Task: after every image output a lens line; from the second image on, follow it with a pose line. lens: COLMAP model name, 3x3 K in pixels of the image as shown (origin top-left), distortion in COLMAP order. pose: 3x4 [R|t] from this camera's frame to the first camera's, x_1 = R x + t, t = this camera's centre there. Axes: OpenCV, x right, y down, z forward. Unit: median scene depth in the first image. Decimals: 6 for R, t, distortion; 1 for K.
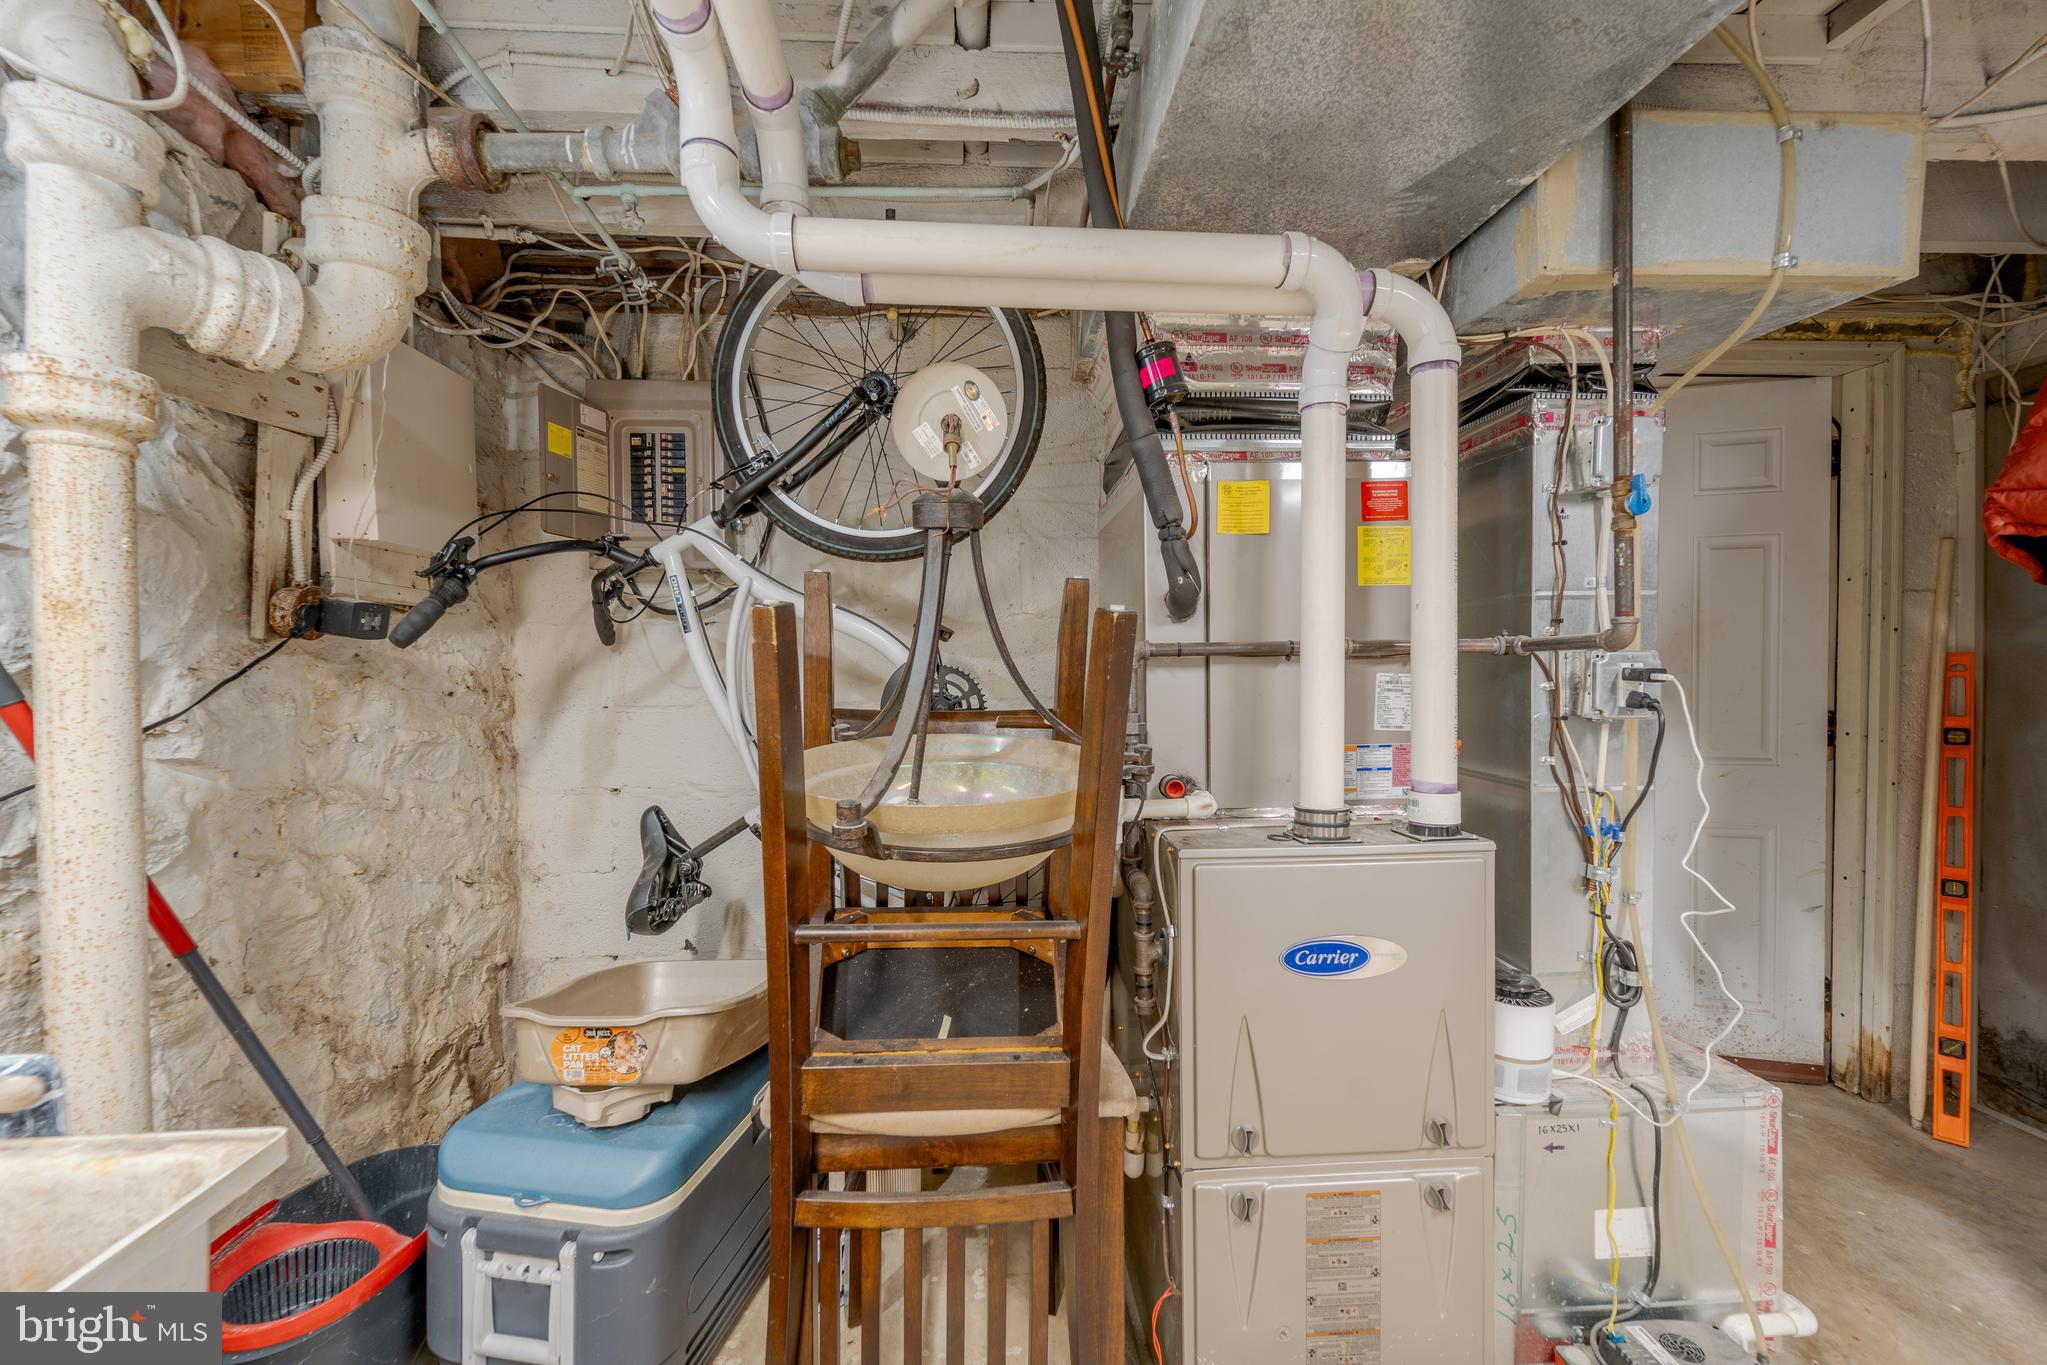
lens RADIAL K [[862.7, 0, 1031.1], [0, 862.7, 684.4], [0, 0, 1]] dist [0.004198, -0.000192]
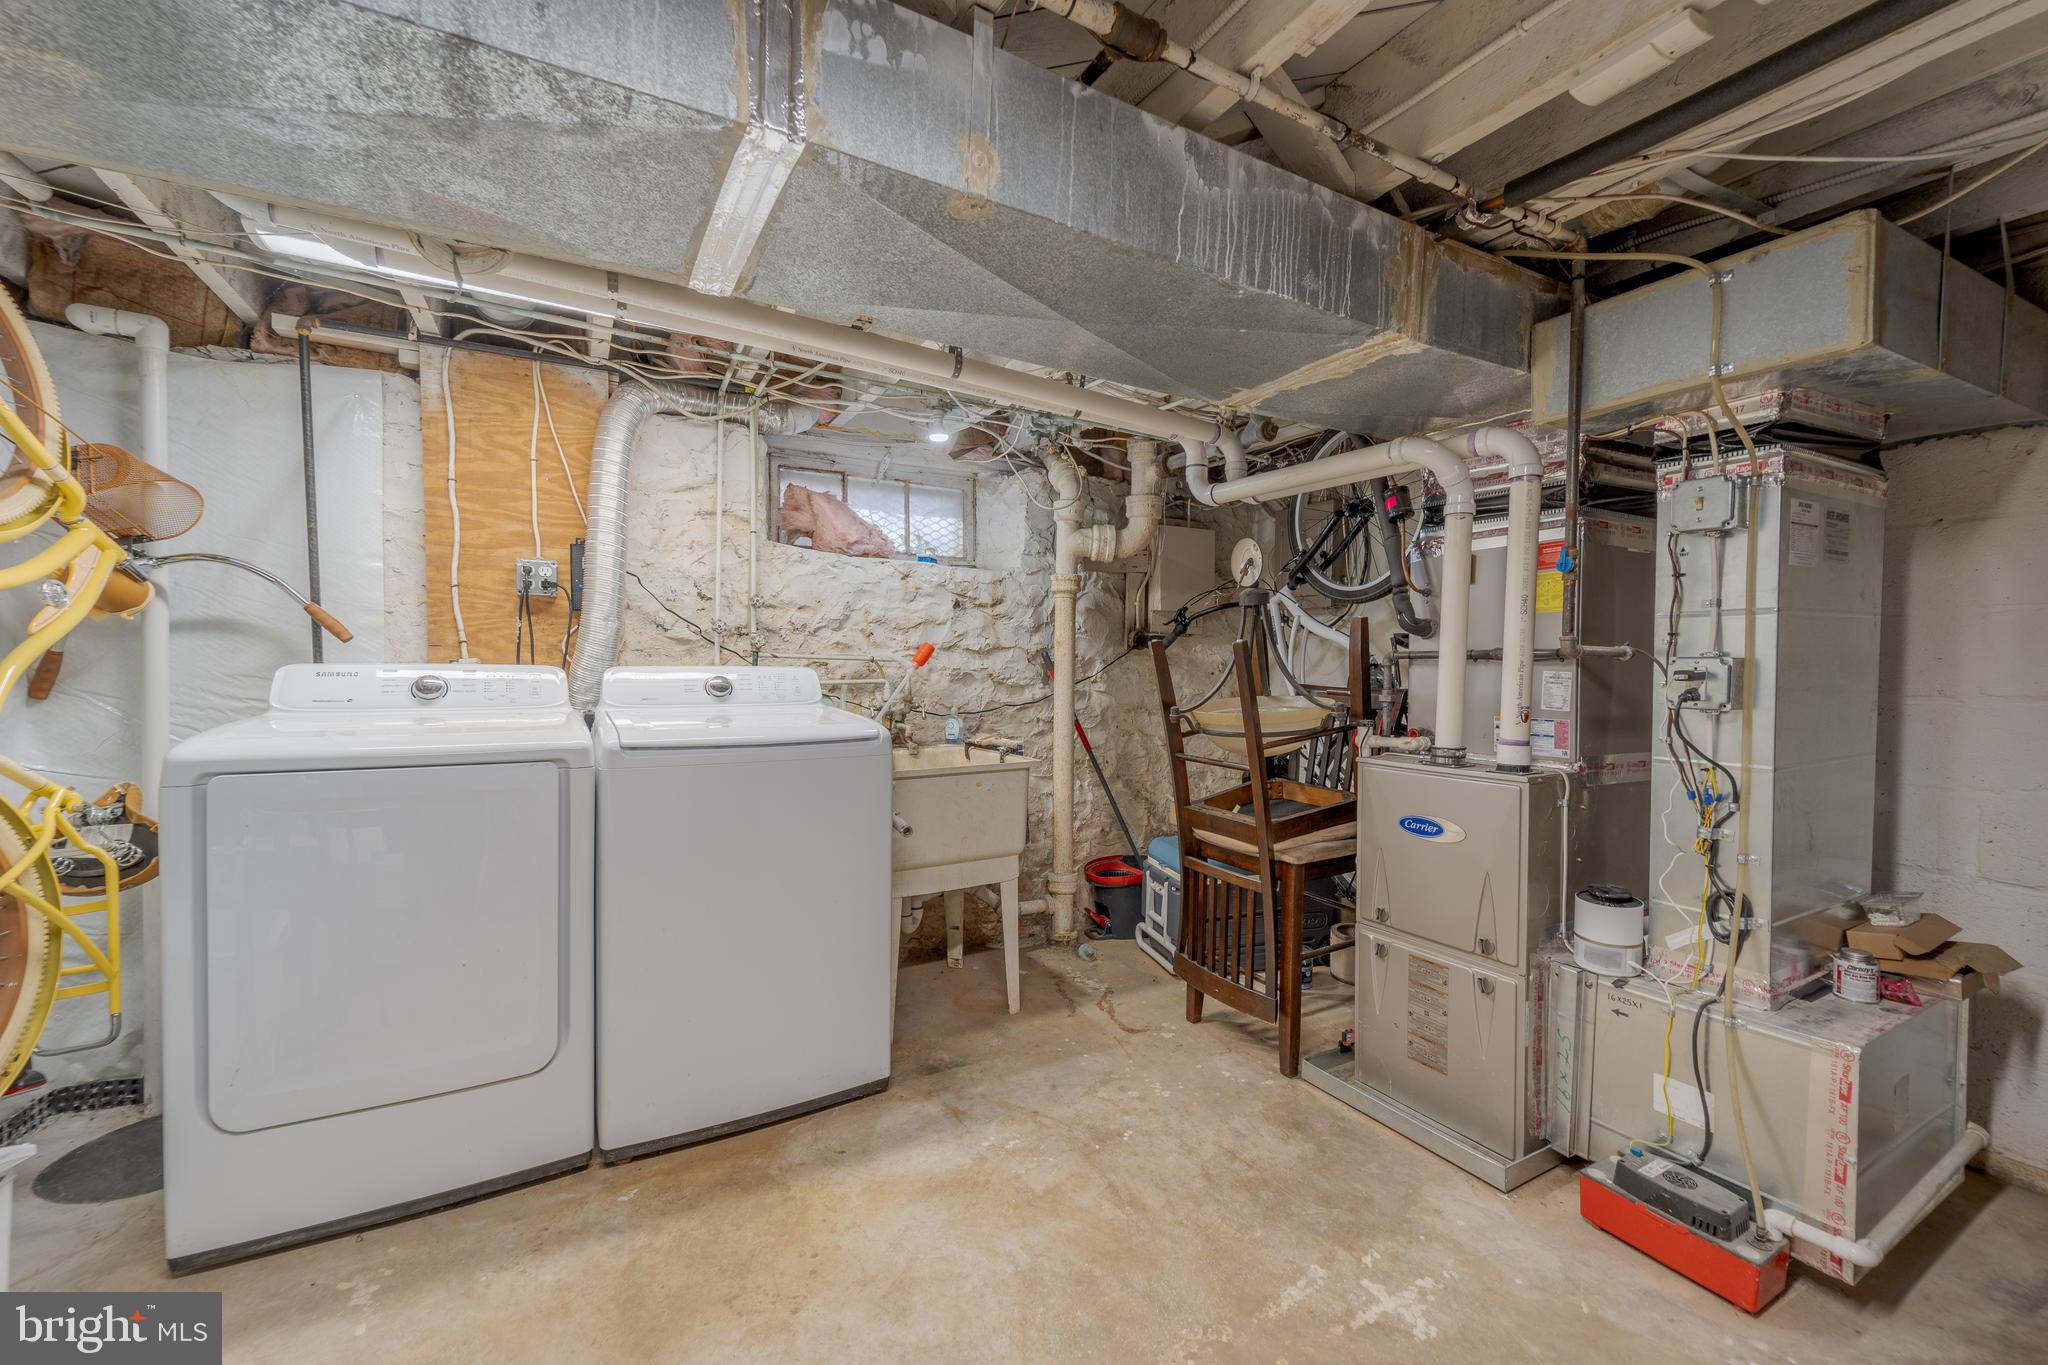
lens RADIAL K [[805.9, 0, 1026.2], [0, 805.9, 675.7], [0, 0, 1]] dist [-0.001111, -0.000066]
pose [[0.447623, 0.026341, -0.893835, 1.366790], [-0.033320, 0.999363, 0.012764, 0.007981], [0.893602, 0.024069, 0.448215, -0.464608]]
